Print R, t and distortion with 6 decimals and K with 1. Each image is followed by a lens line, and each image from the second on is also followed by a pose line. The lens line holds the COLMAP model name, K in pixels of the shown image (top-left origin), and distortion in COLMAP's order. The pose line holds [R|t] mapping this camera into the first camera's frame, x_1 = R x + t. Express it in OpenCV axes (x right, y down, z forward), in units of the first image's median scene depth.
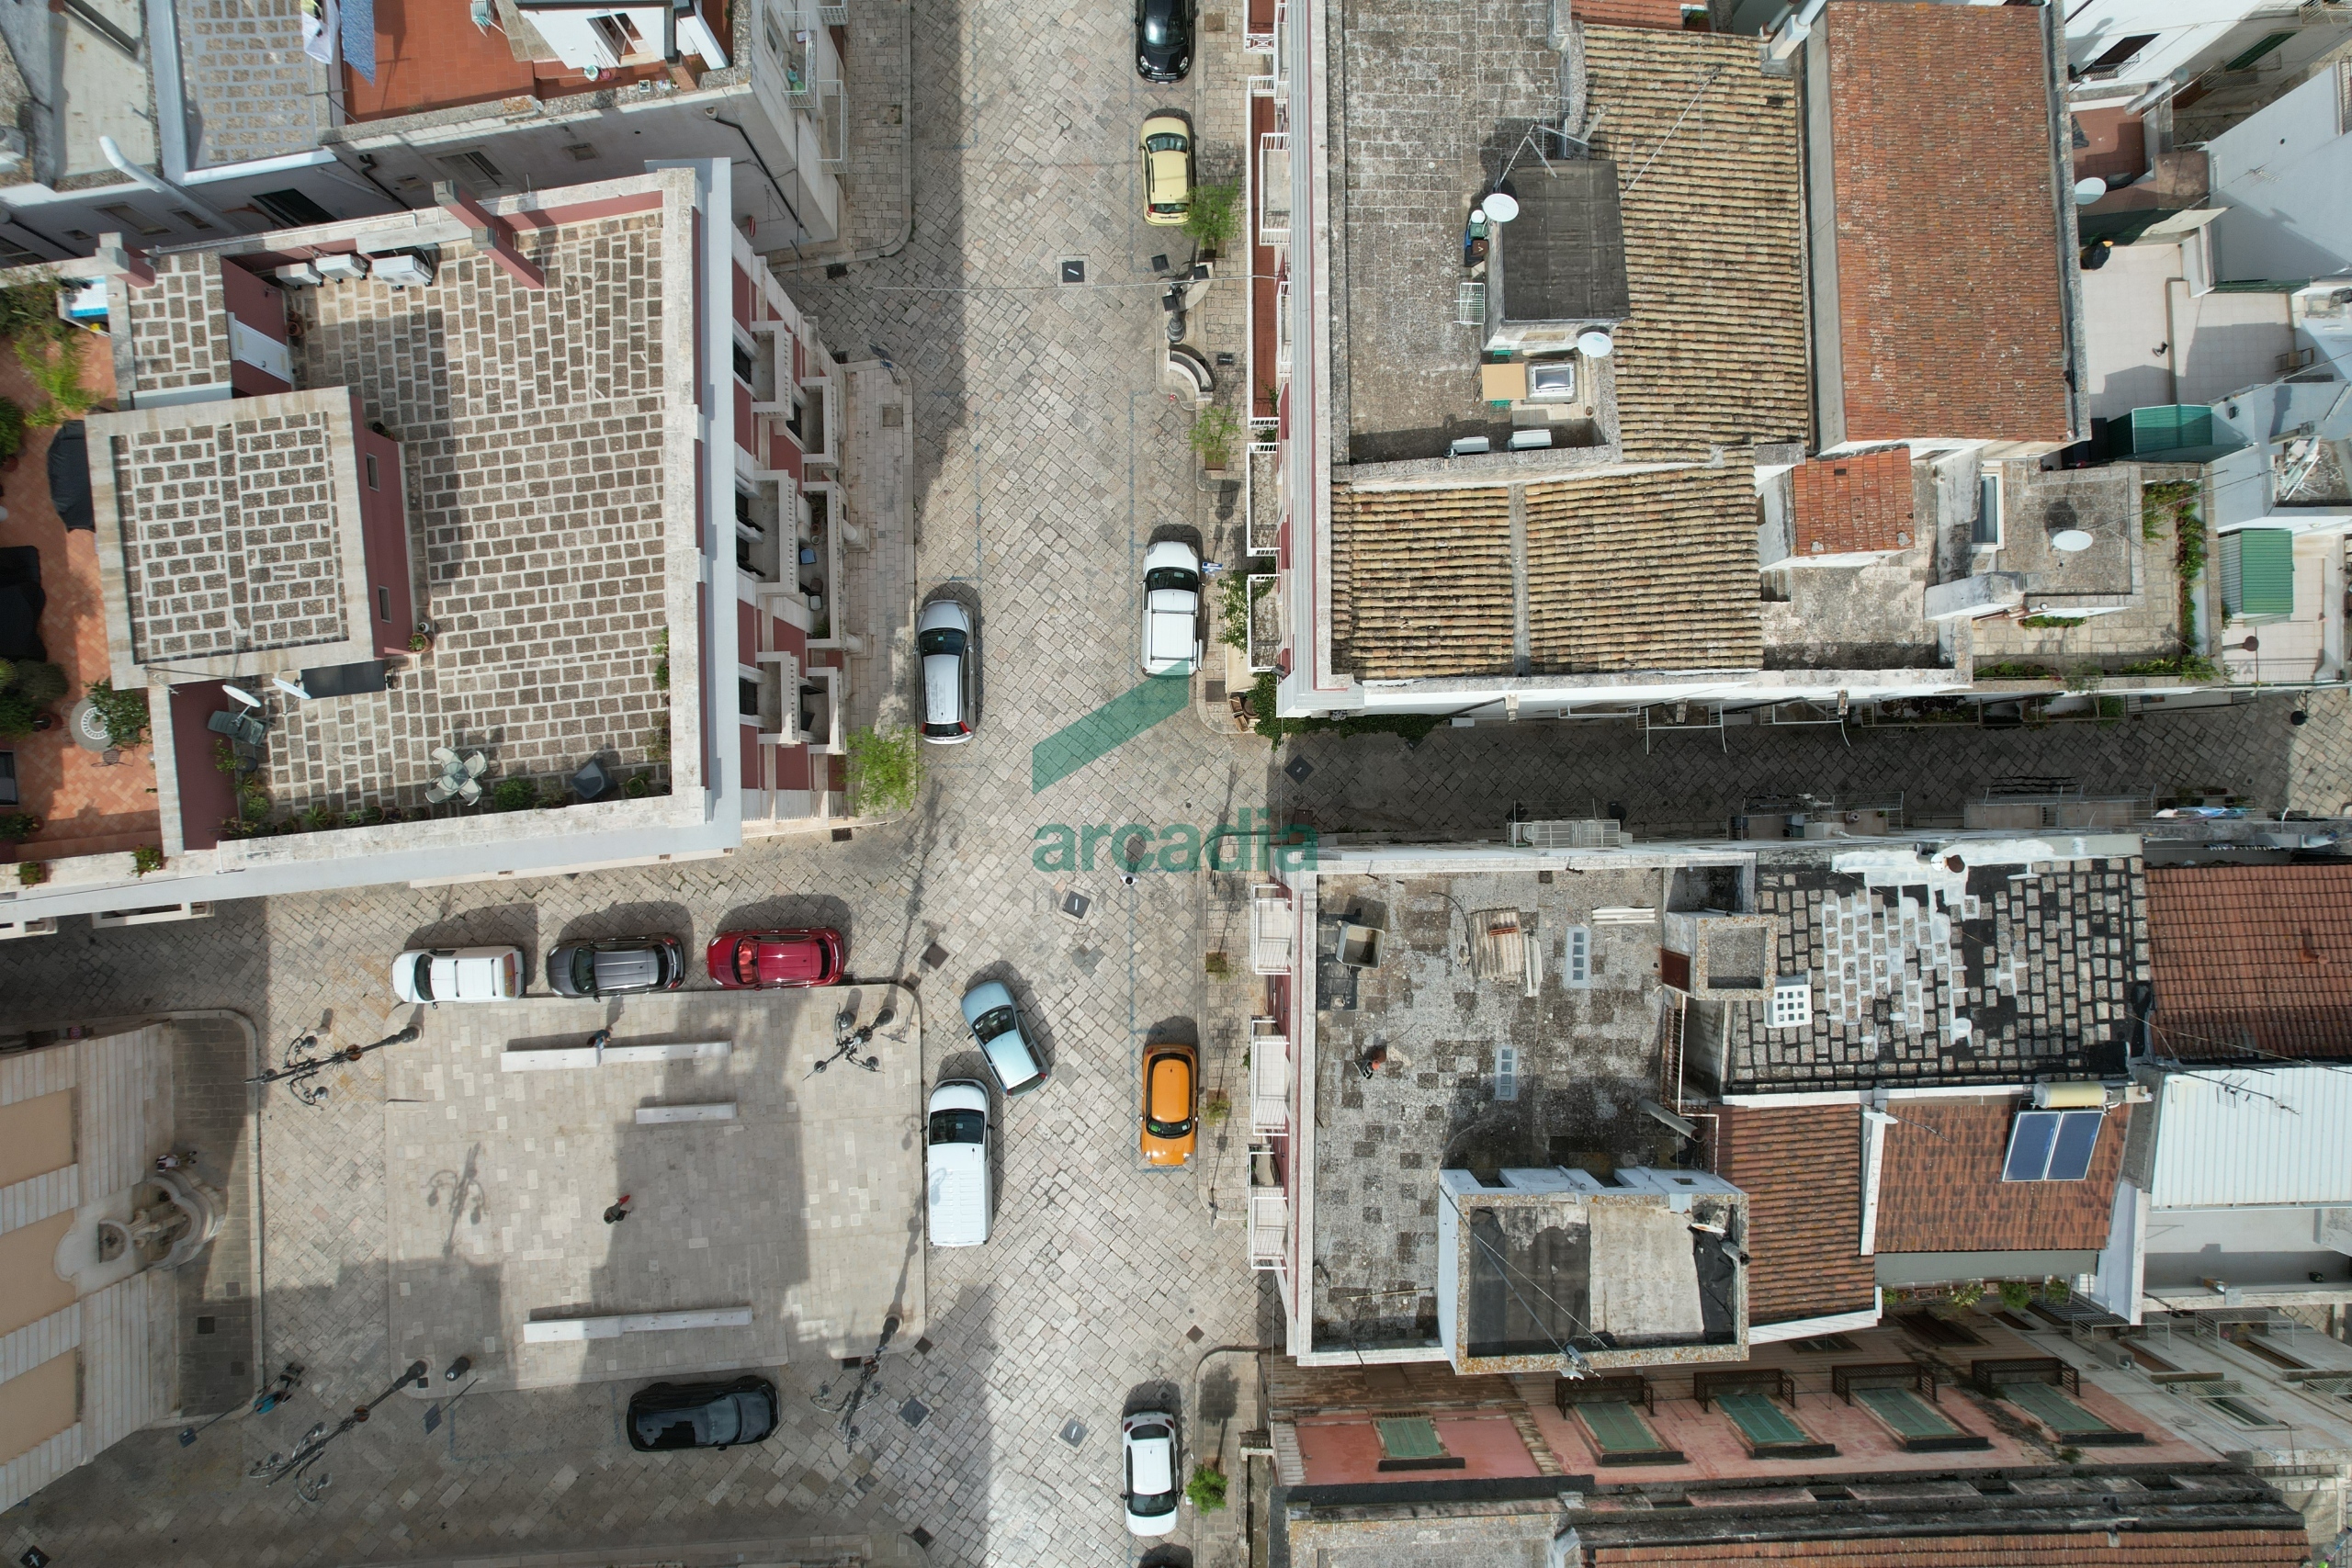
lens RADIAL K [[1495.8, 0, 1179.2], [0, 1495.8, 798.1], [0, 0, 1]] dist [-0.074061, 0.066762]
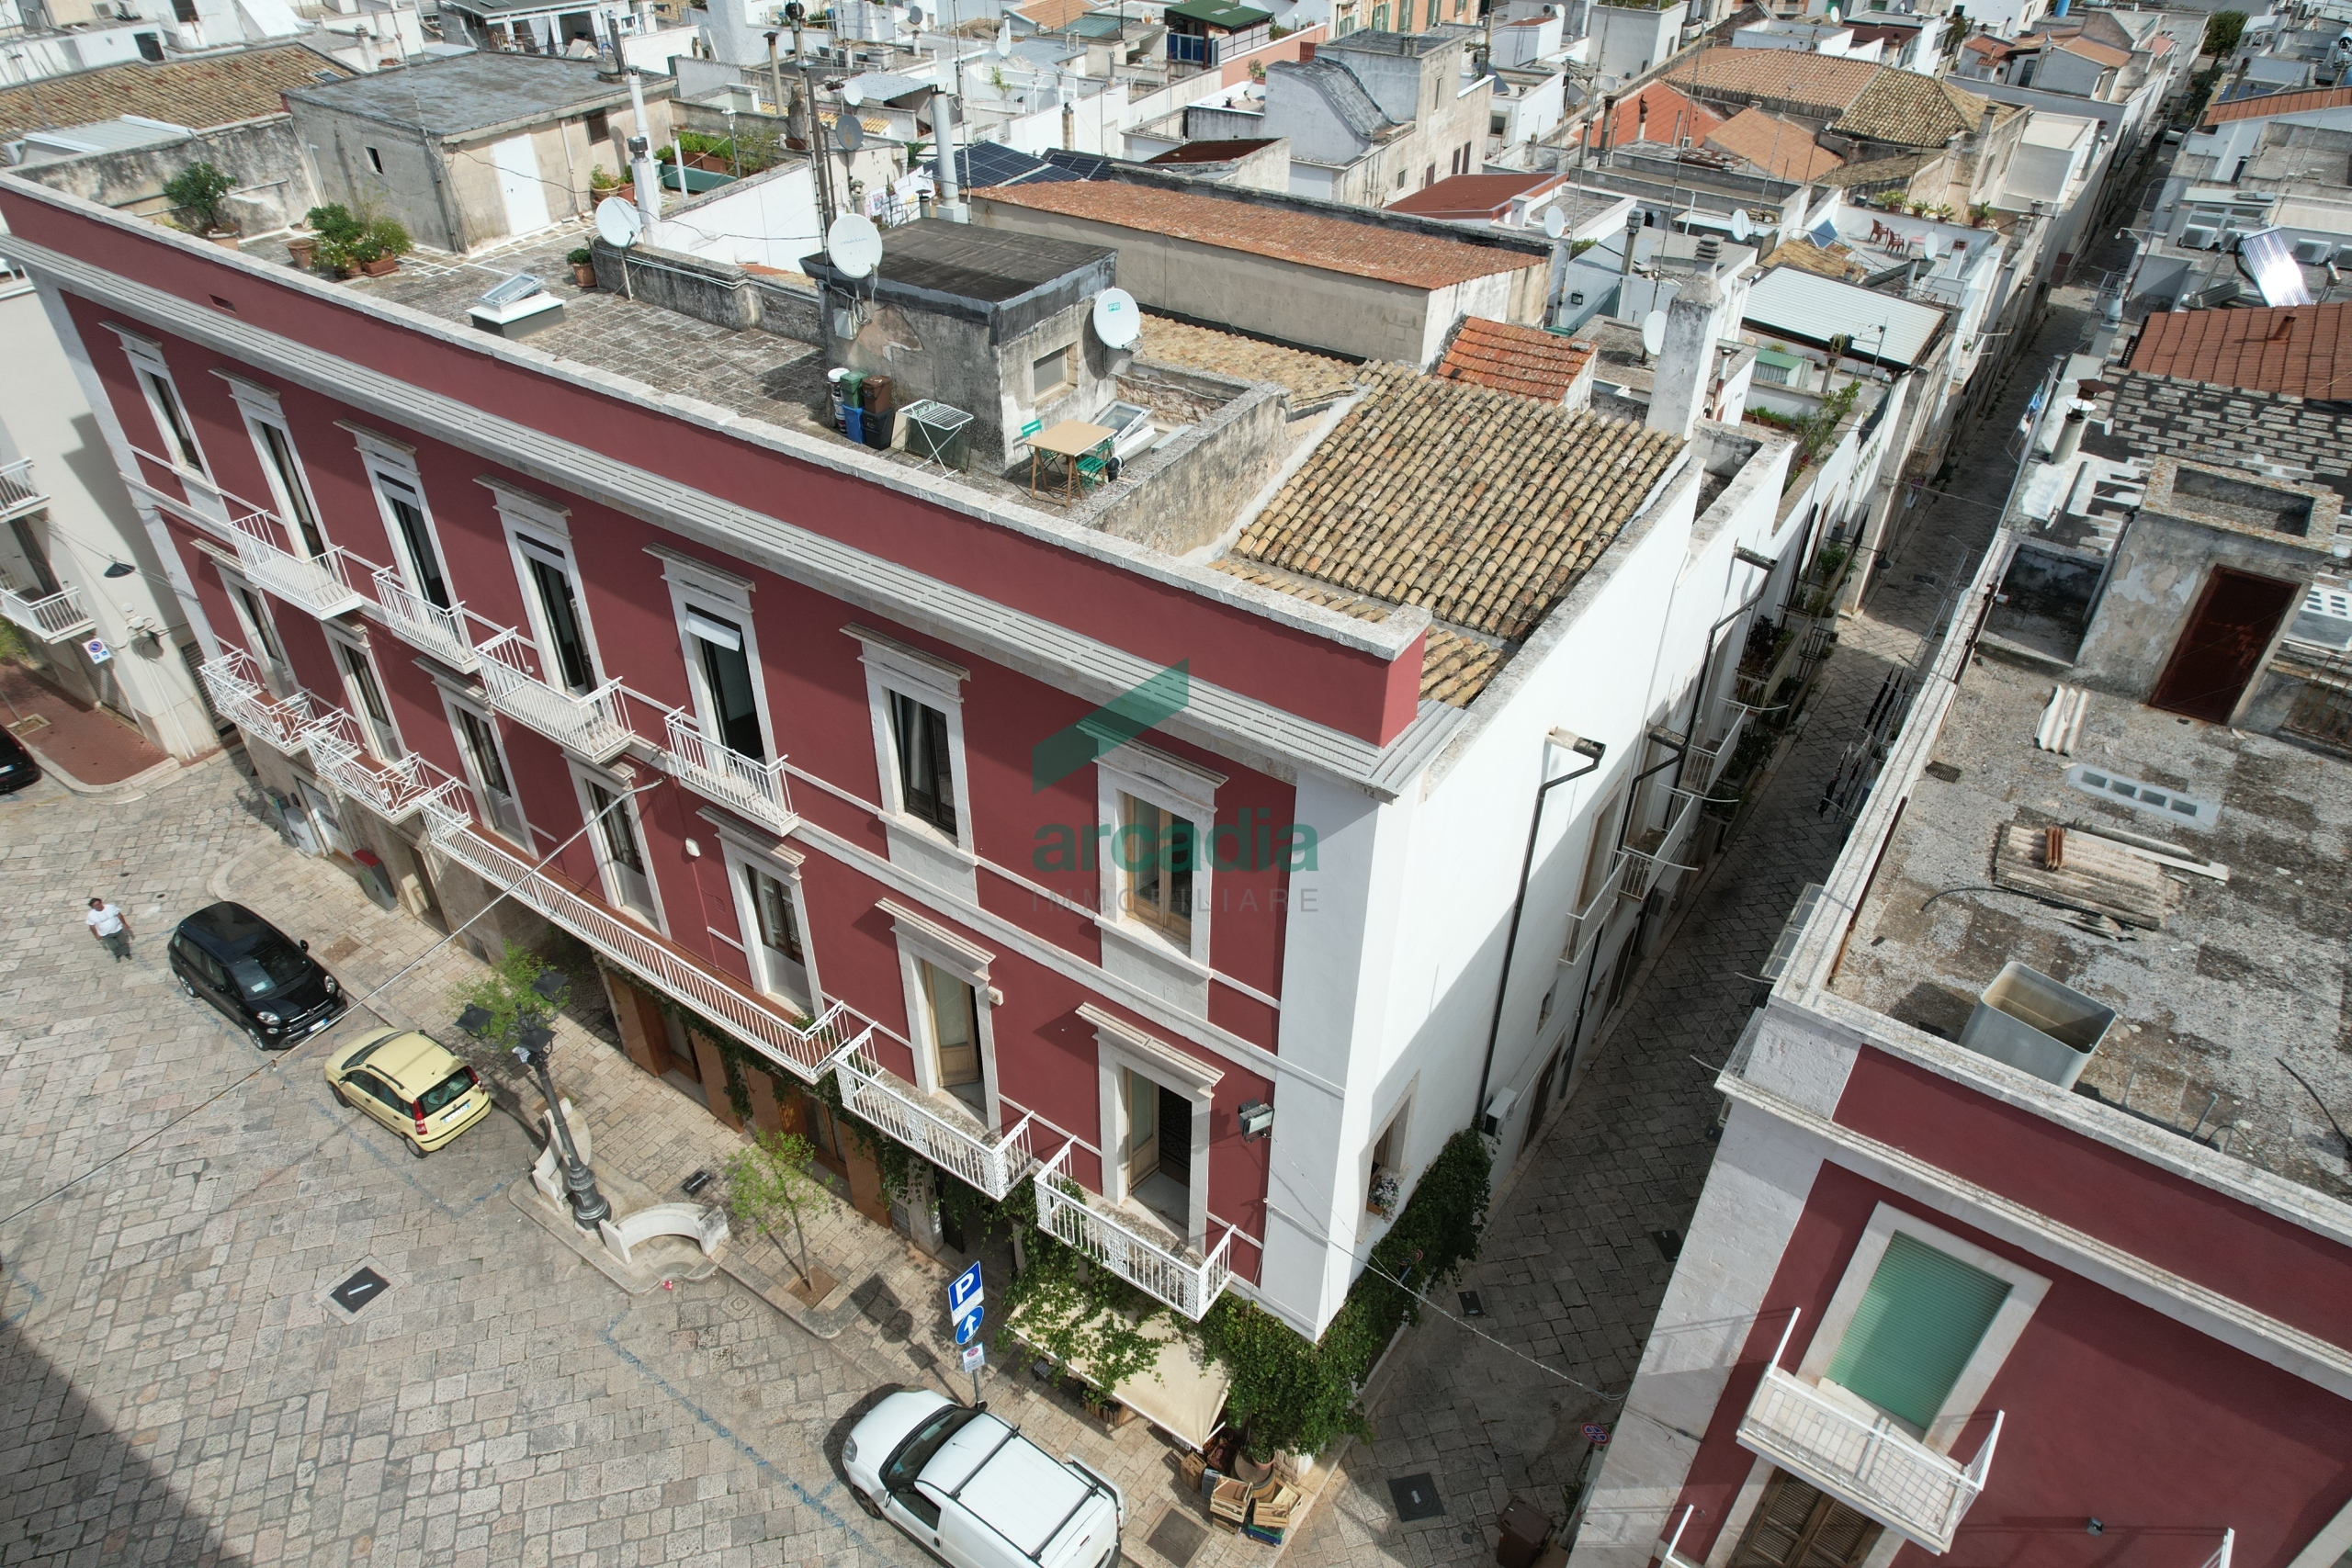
lens RADIAL K [[1495.8, 0, 1168.0], [0, 1495.8, 795.5], [0, 0, 1]] dist [-0.074061, 0.066762]
pose [[0.577505, -0.496943, 0.647716, -0.205381], [0.816384, 0.353722, -0.456506, 0.068153], [-0.002254, 0.792419, 0.609973, 0.723705]]
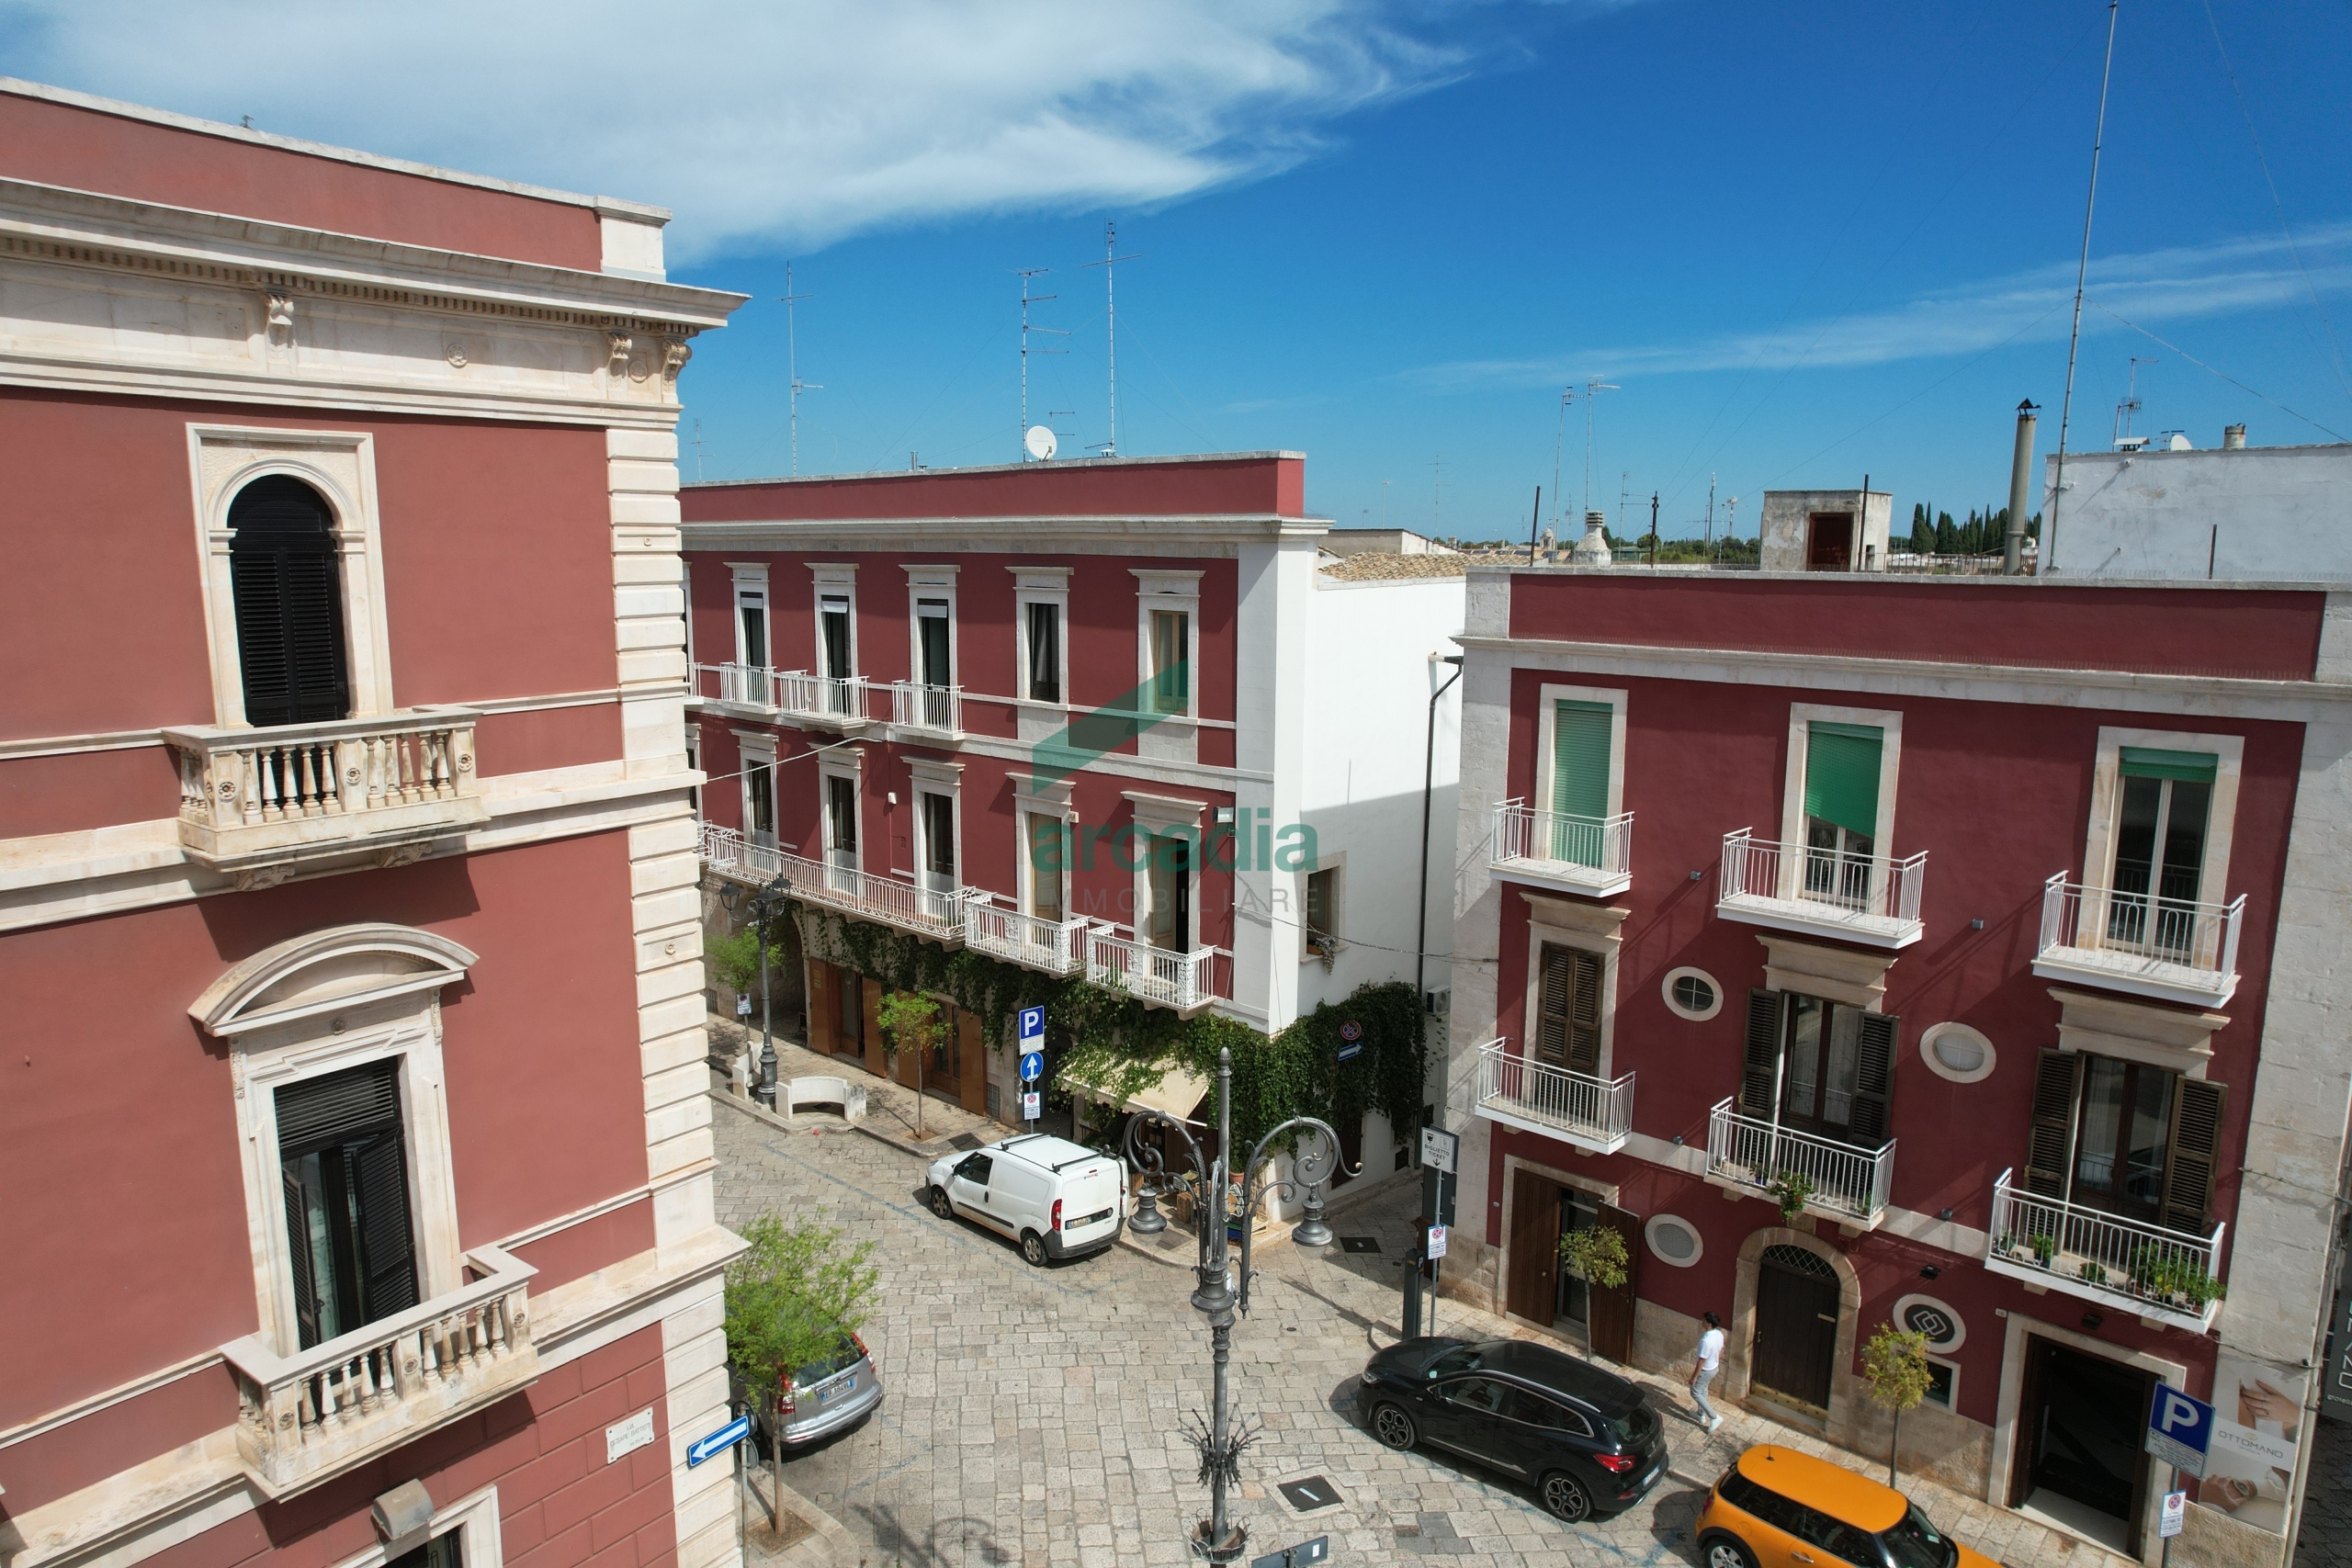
lens RADIAL K [[1495.8, 0, 1164.5], [0, 1495.8, 789.4], [0, 0, 1]] dist [-0.074061, 0.066762]
pose [[0.684633, -0.128580, 0.717457, -0.494601], [0.728884, 0.117809, -0.674425, 0.399932], [0.002195, 0.984677, 0.174376, 0.956945]]
